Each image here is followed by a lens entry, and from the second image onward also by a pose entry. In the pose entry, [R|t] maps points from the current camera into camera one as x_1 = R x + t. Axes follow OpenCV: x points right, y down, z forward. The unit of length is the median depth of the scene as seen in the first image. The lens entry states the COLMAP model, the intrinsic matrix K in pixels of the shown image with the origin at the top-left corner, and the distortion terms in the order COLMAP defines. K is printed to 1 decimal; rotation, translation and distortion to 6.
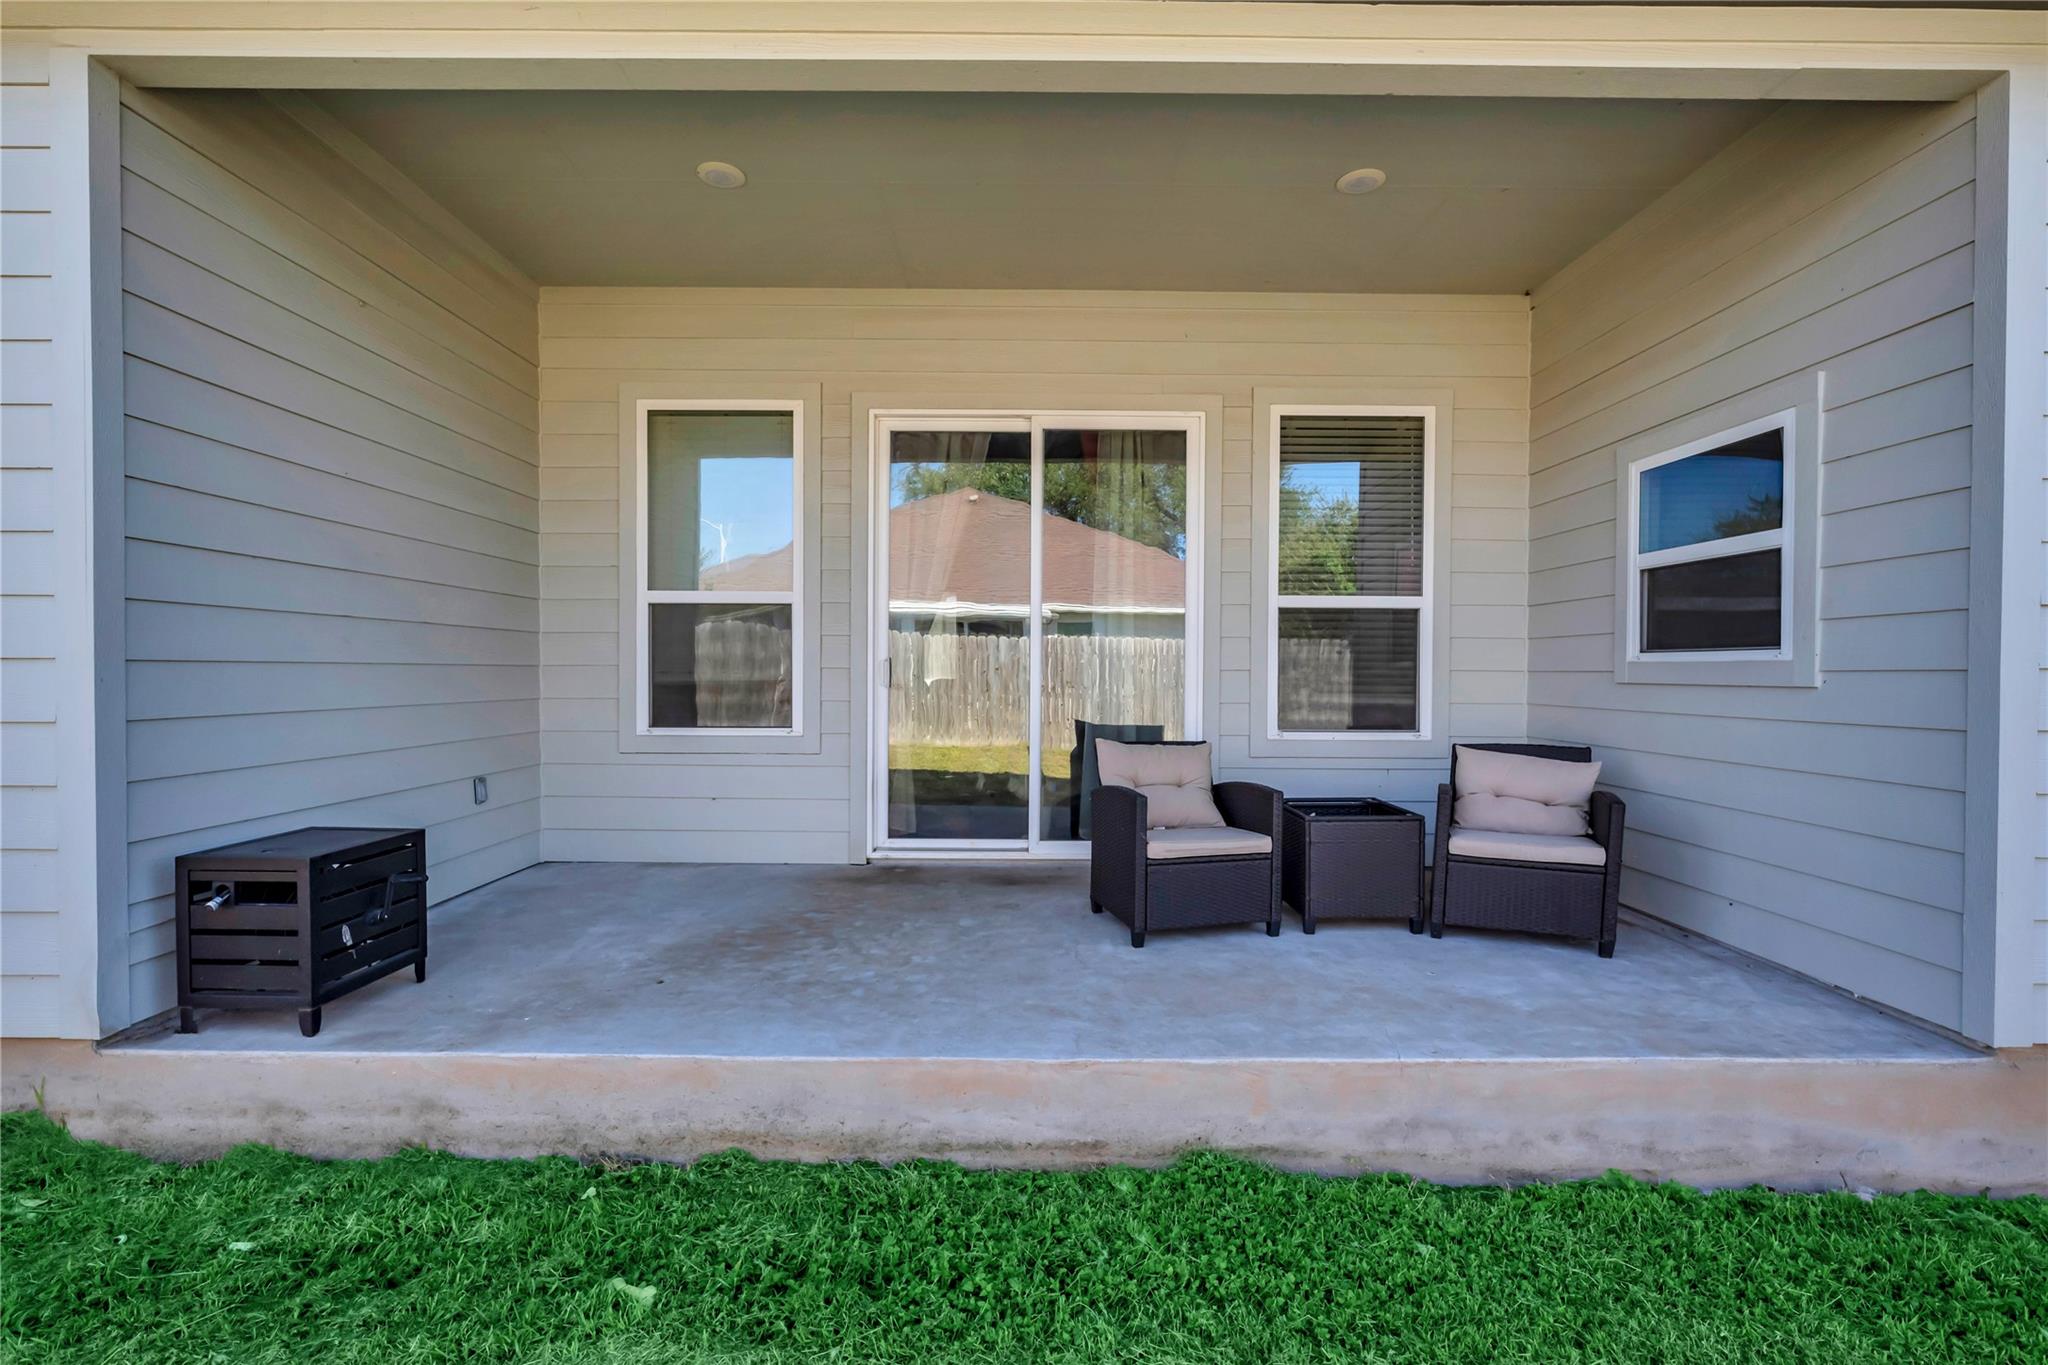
lens RADIAL K [[922.6, 0, 1024.0], [0, 922.6, 682.5], [0, 0, 1]] dist [0.000510, 0.000123]
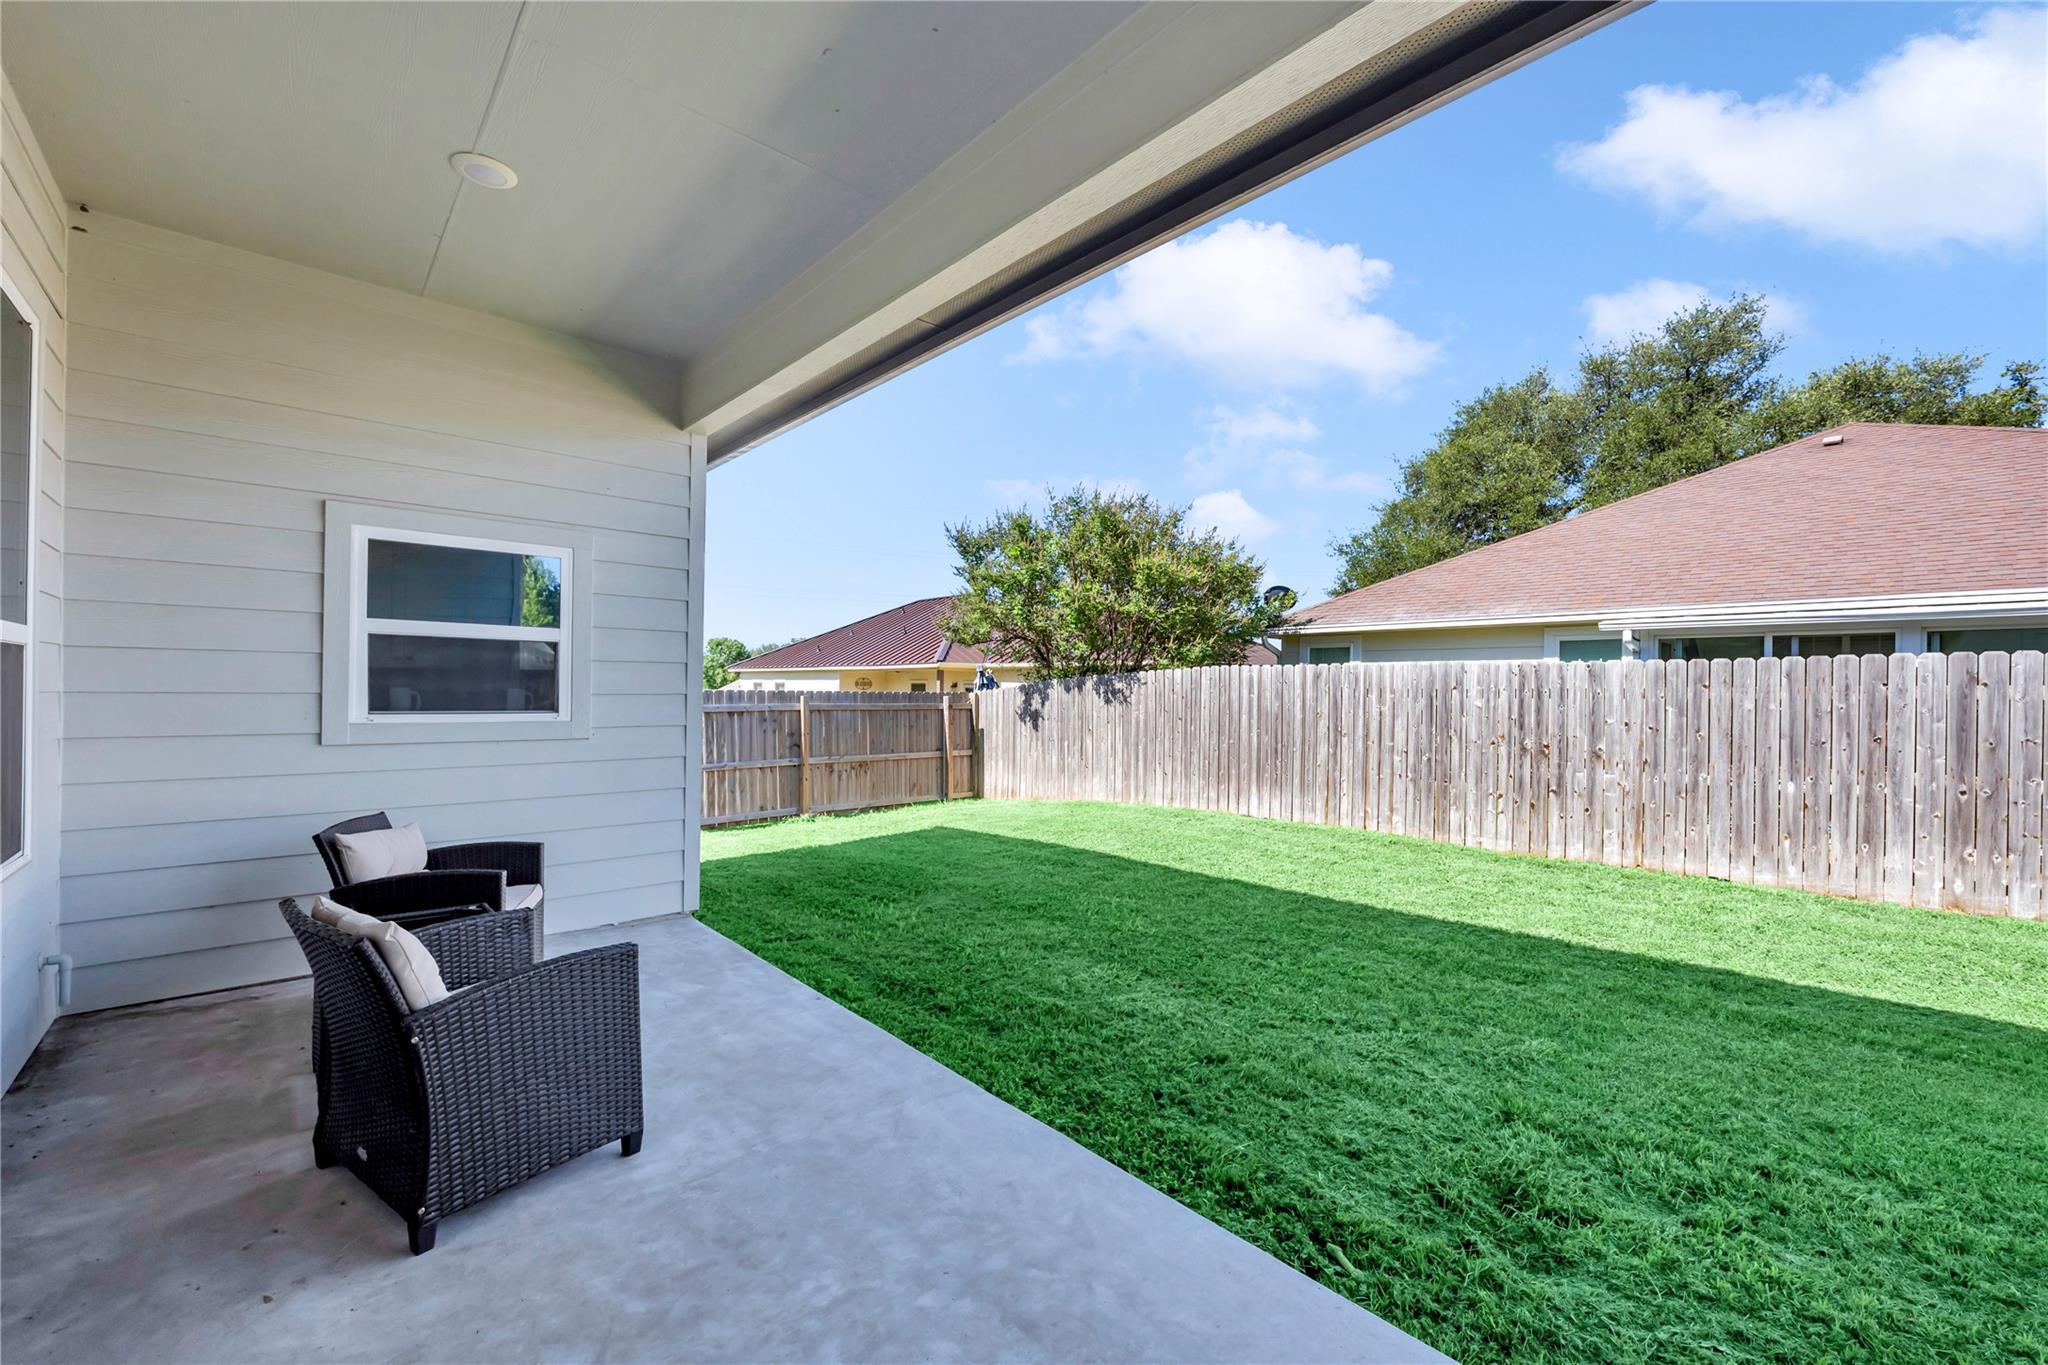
lens RADIAL K [[804.6, 0, 1024.0], [0, 804.6, 682.5], [0, 0, 1]] dist [-0.000129, 0.000100]
pose [[-0.676358, -0.007180, 0.736538, -0.528777], [-0.007810, 0.999966, 0.002576, -0.081879], [-0.736531, -0.004011, -0.676391, 1.165368]]
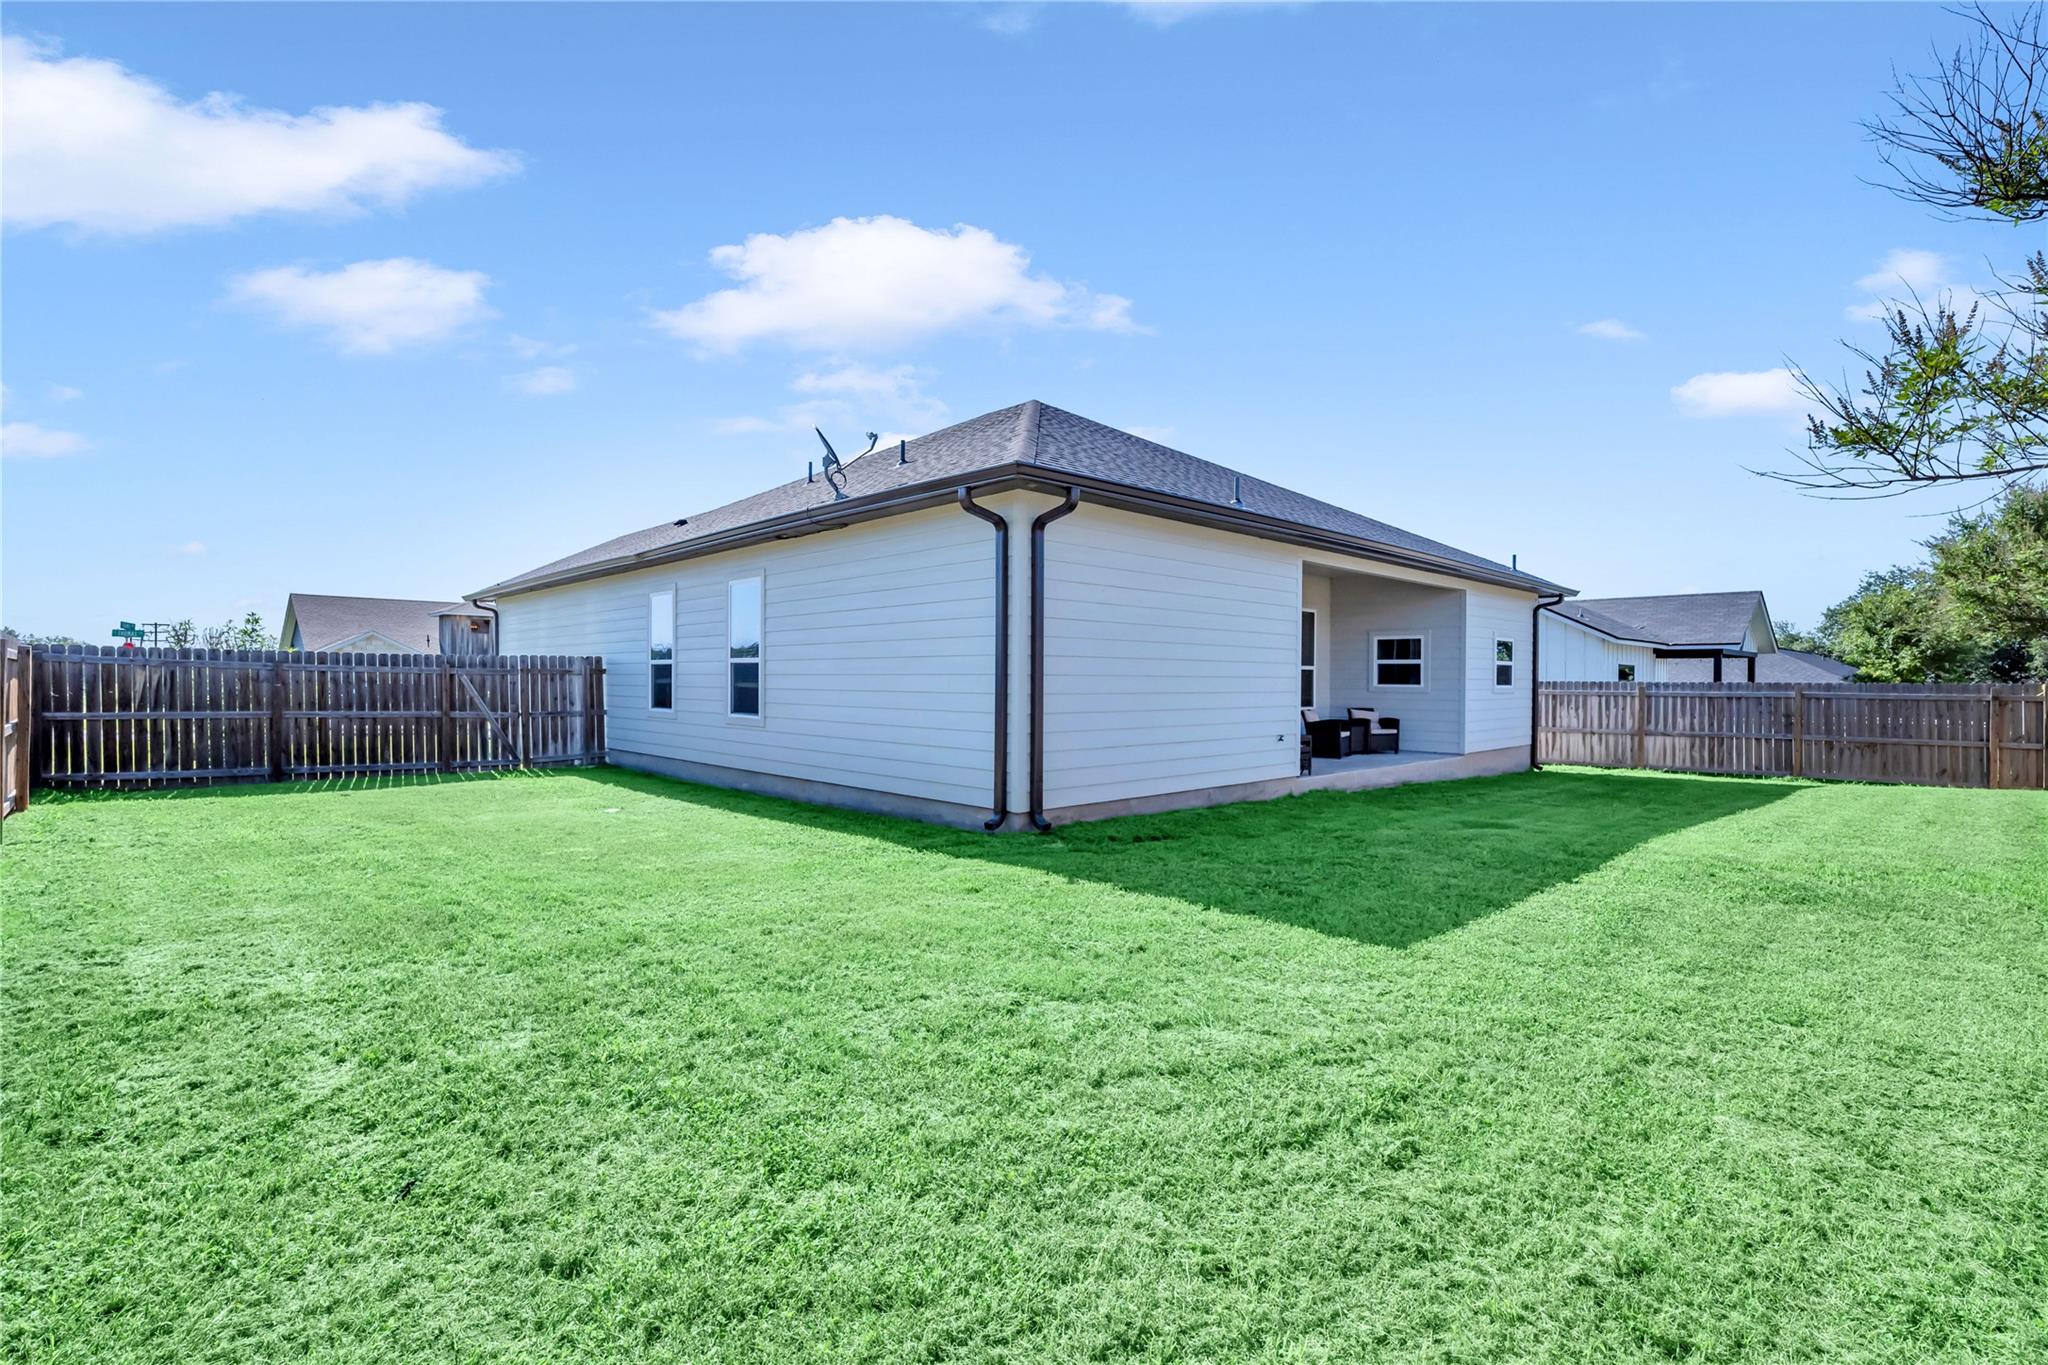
lens RADIAL K [[922.6, 0, 1024.0], [0, 922.6, 682.5], [0, 0, 1]] dist [0.000510, 0.000123]
pose [[0.724530, -0.001655, 0.689241, -3.434345], [0.005320, 0.999981, -0.003191, -0.040301], [-0.689223, 0.005978, 0.724525, -0.886303]]
